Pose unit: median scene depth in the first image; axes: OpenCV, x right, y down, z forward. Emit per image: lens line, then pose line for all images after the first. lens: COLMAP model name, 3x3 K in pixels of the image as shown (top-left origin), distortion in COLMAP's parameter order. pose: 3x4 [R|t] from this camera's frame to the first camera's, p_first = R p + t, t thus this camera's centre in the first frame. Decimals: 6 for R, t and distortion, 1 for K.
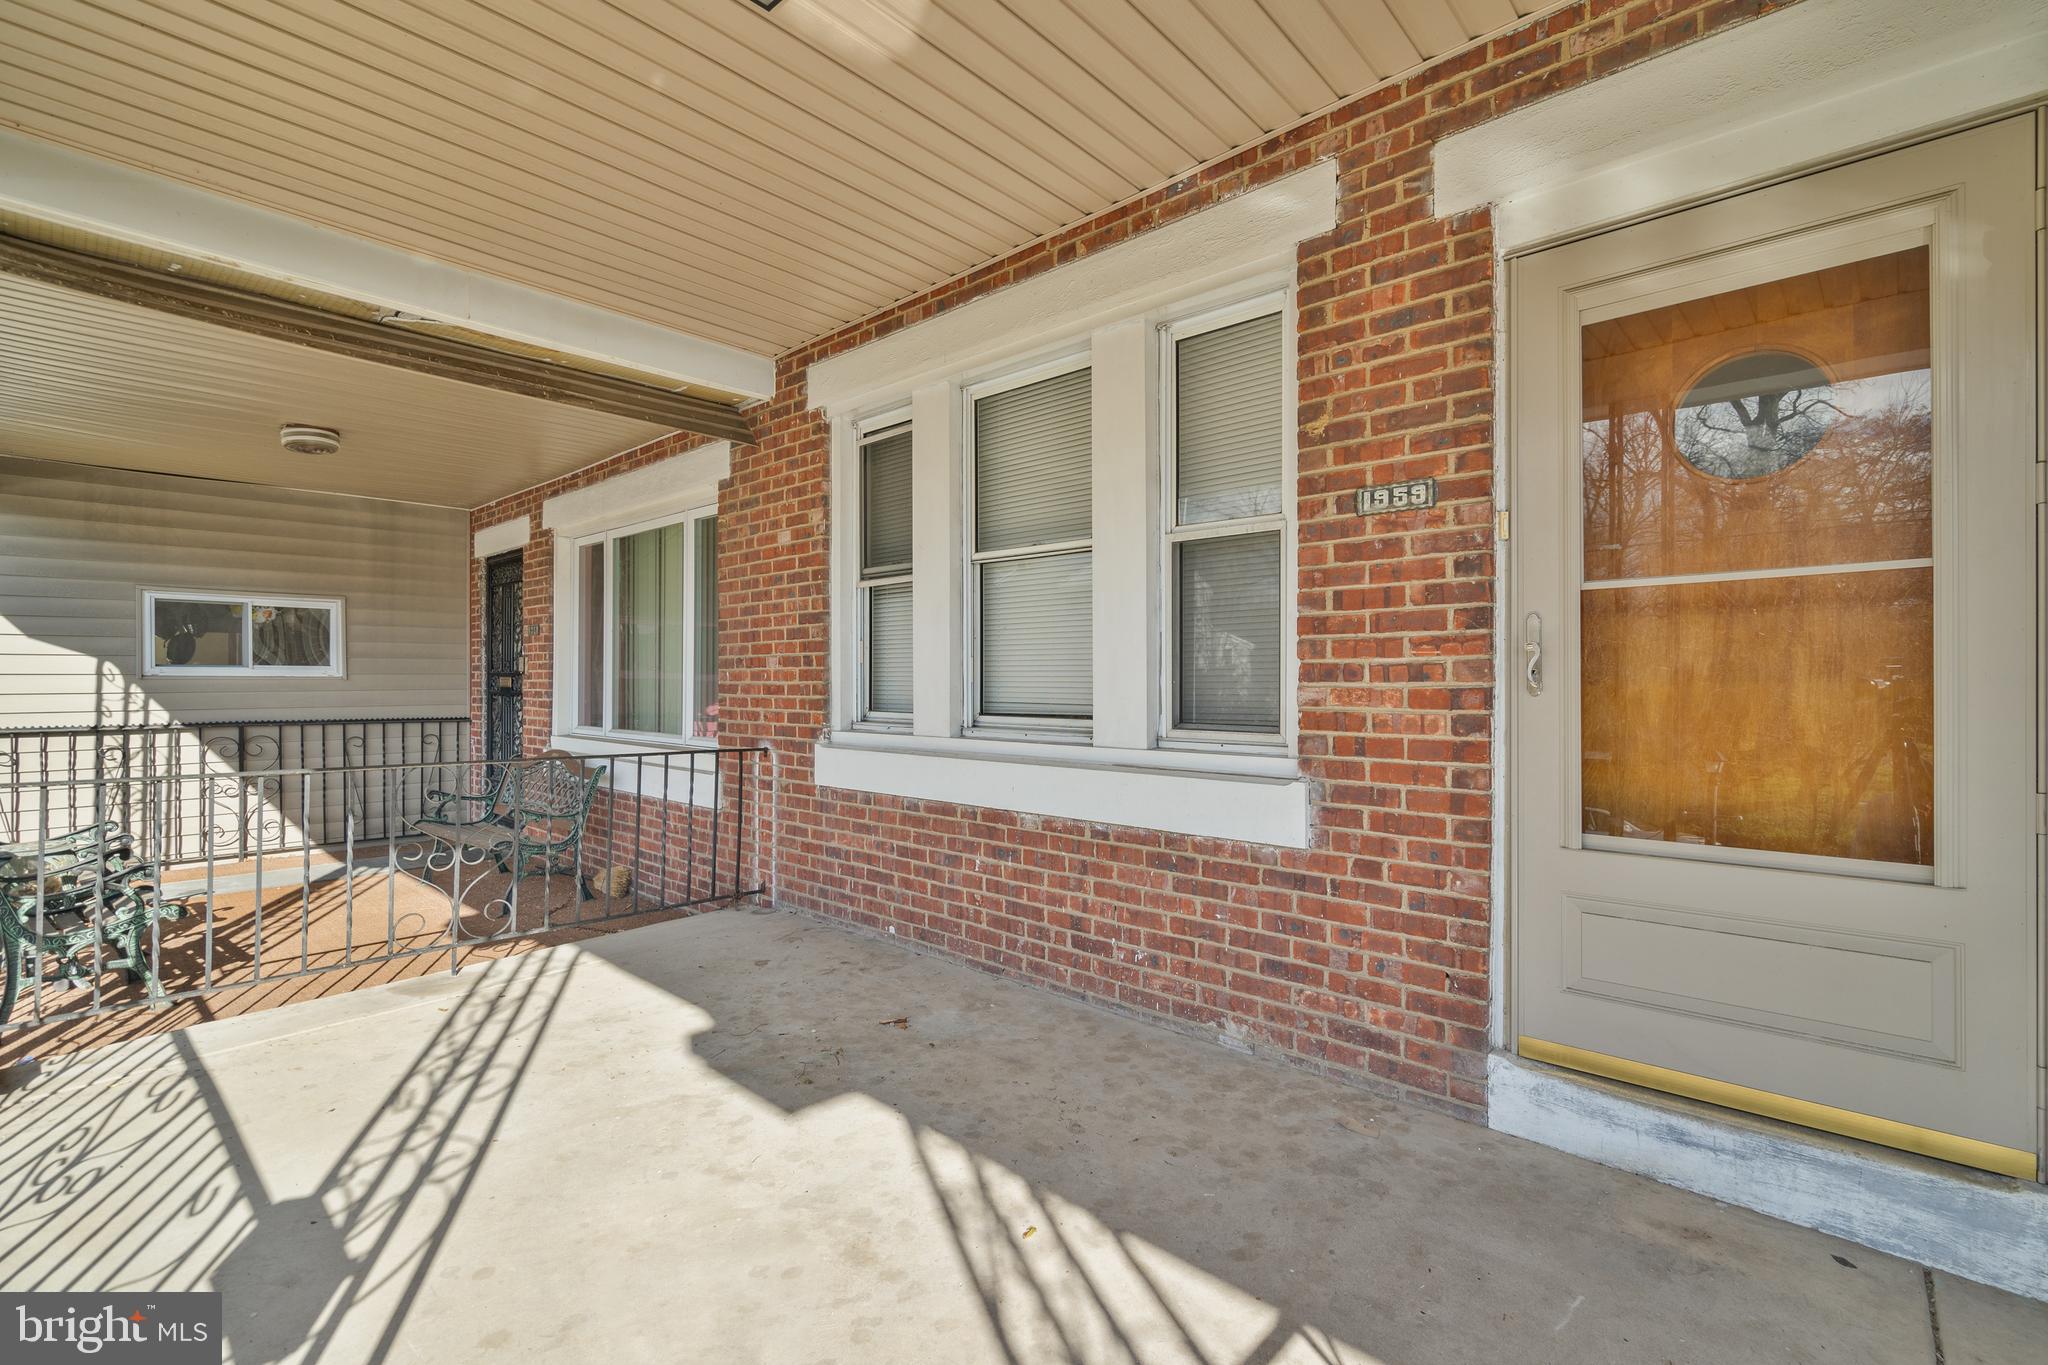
lens RADIAL K [[945.5, 0, 1030.7], [0, 945.5, 680.8], [0, 0, 1]] dist [-0.001757, -0.000596]
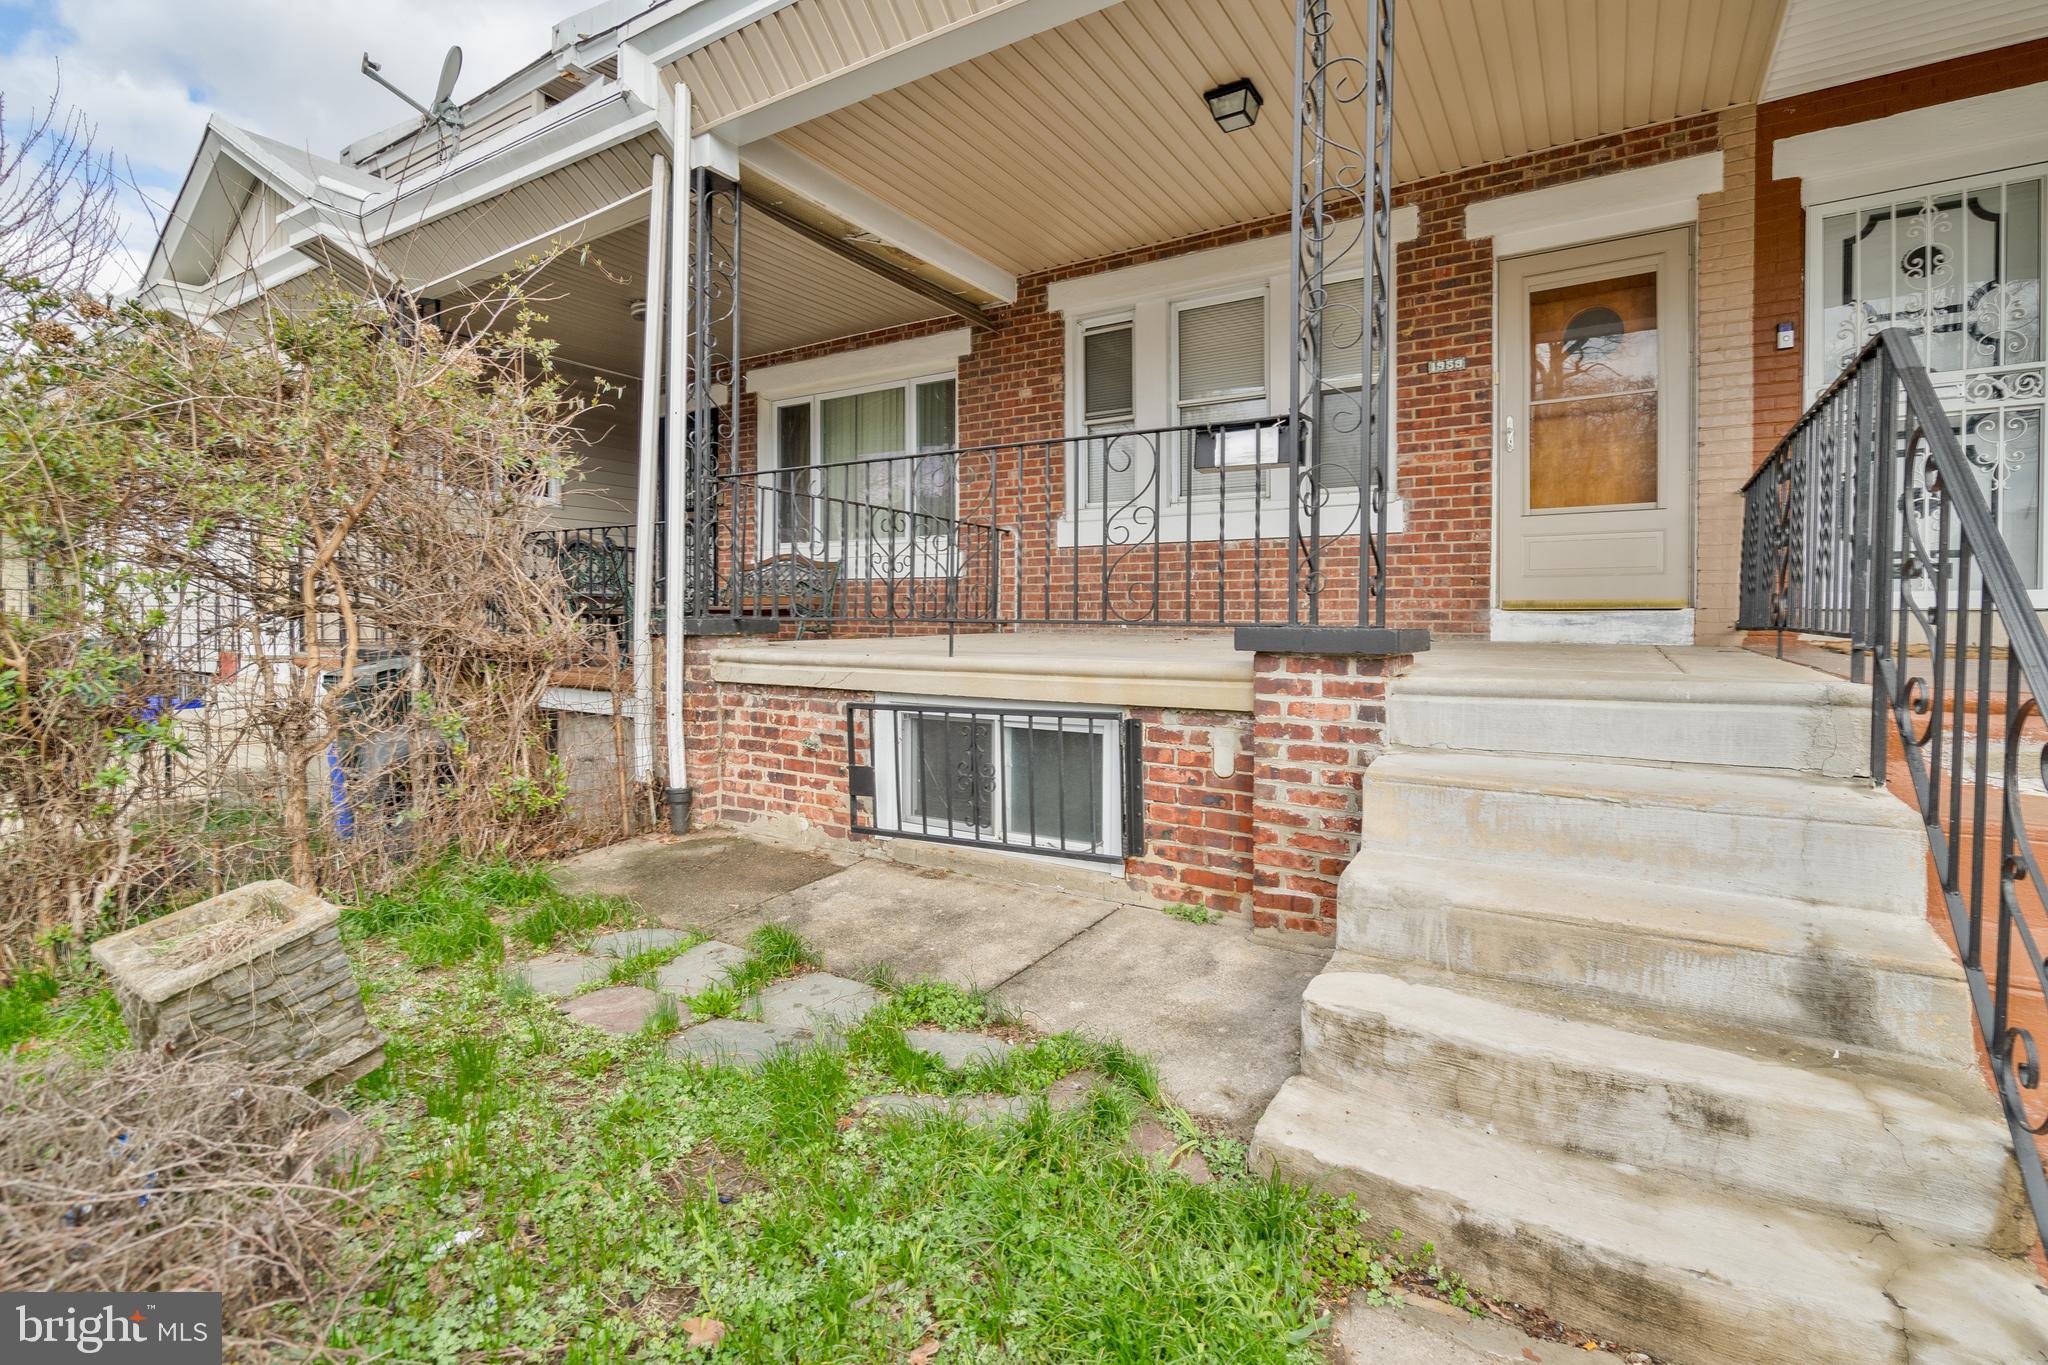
lens RADIAL K [[945.5, 0, 1063.5], [0, 945.5, 616.0], [0, 0, 1]] dist [-0.001757, -0.000596]
pose [[0.981358, -0.001189, 0.192187, -0.873547], [-0.000077, 0.999978, 0.006577, 0.358433], [-0.192191, -0.006469, 0.981336, -0.943834]]
